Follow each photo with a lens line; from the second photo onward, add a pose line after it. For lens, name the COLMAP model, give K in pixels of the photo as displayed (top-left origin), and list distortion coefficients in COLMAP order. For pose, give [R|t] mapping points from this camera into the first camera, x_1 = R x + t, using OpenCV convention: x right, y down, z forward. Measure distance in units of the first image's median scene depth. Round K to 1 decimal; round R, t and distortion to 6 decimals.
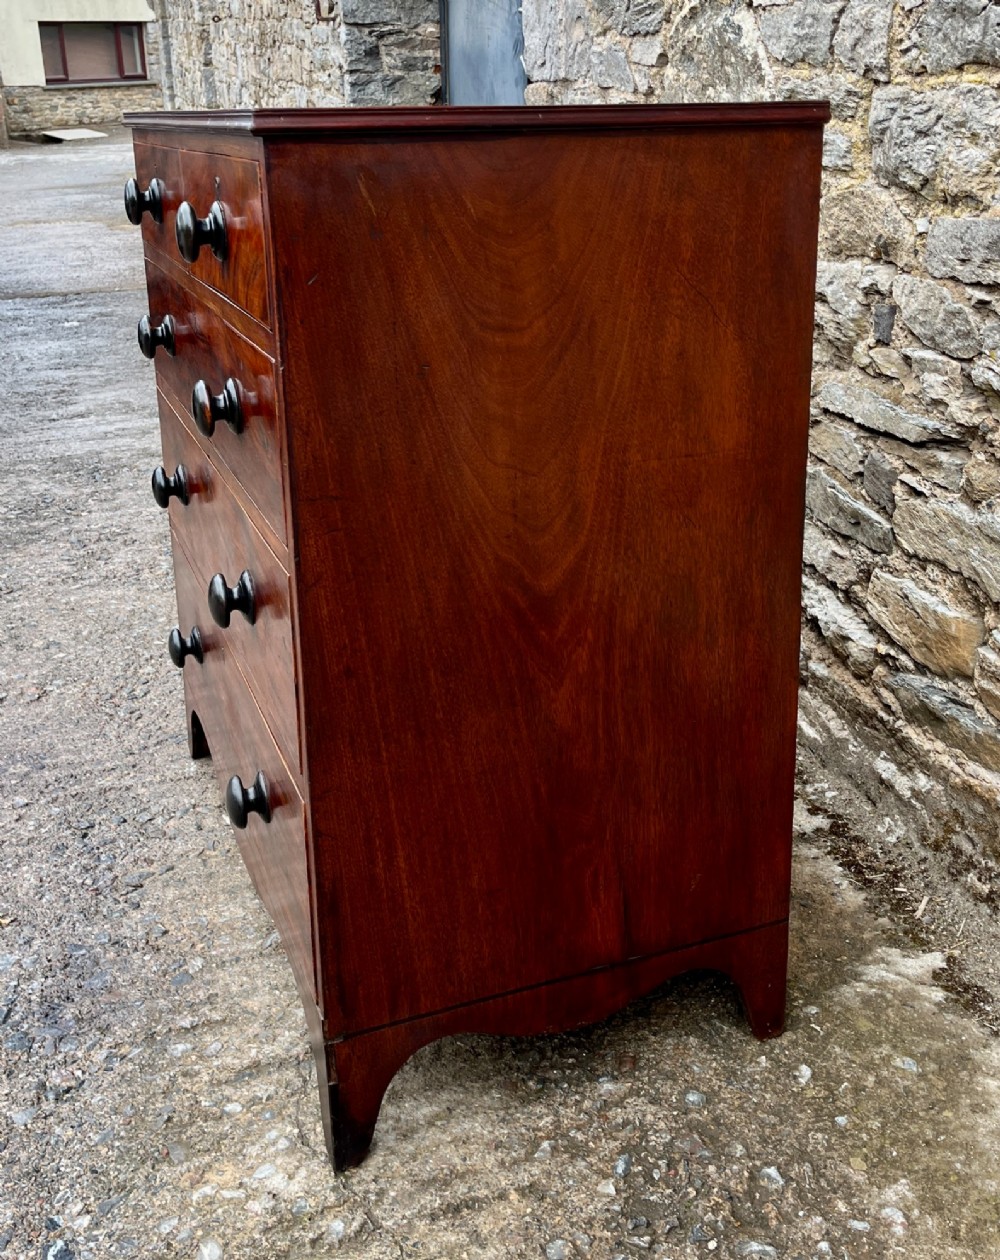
lens RADIAL K [[1339.1, 0, 519.8], [0, 1339.1, 507.1], [0, 0, 1]] dist [0.023675, 0.000000]
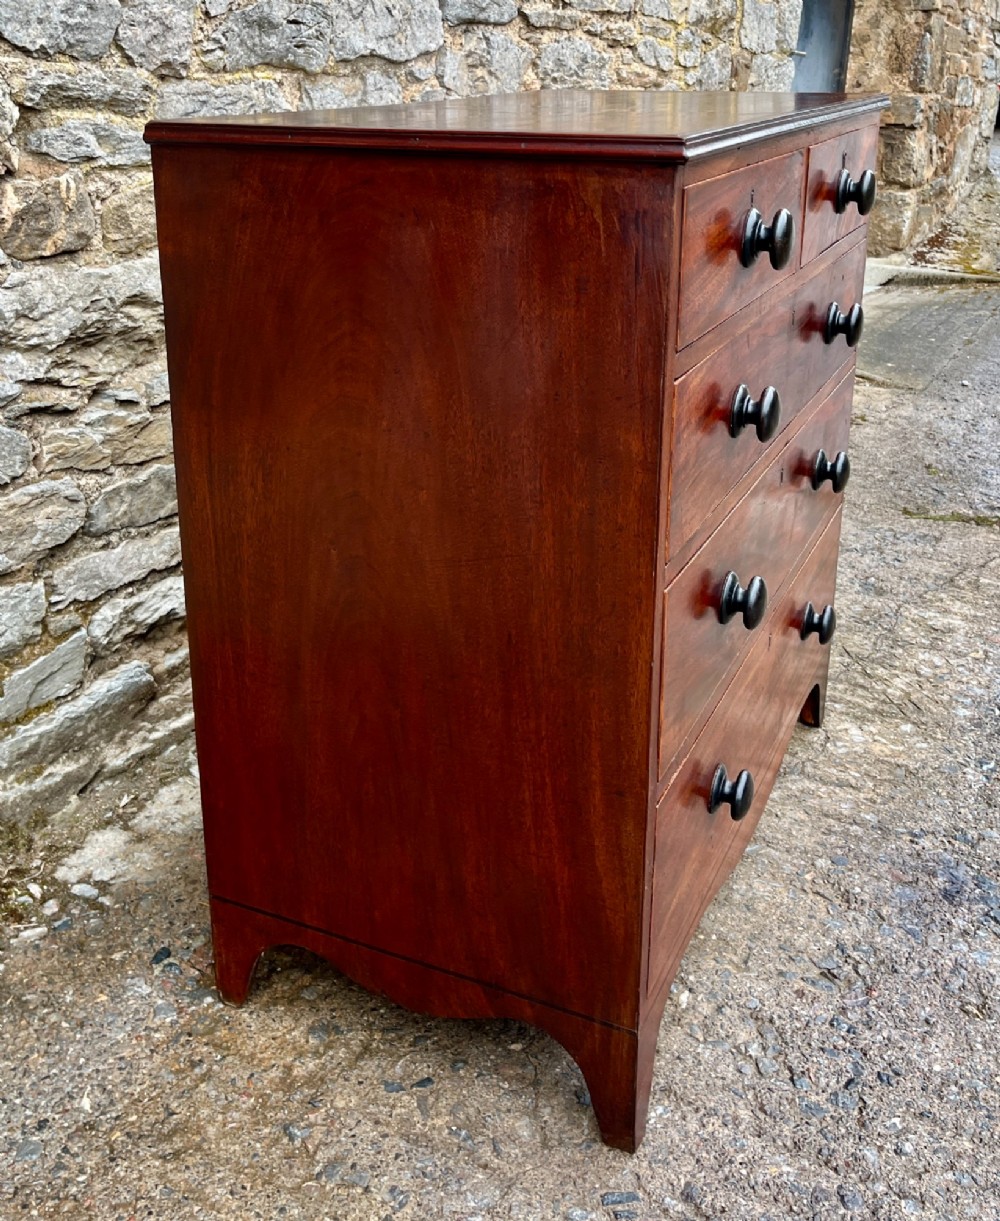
lens RADIAL K [[1297.0, 0, 488.0], [0, 1297.0, 473.5], [0, 0, 1]] dist [0.024057, 0.000000]
pose [[-0.692194, -0.212819, 0.689620, -0.762188], [0.214252, 0.851863, 0.477939, -0.540709], [-0.689176, 0.478579, -0.544058, 1.704008]]
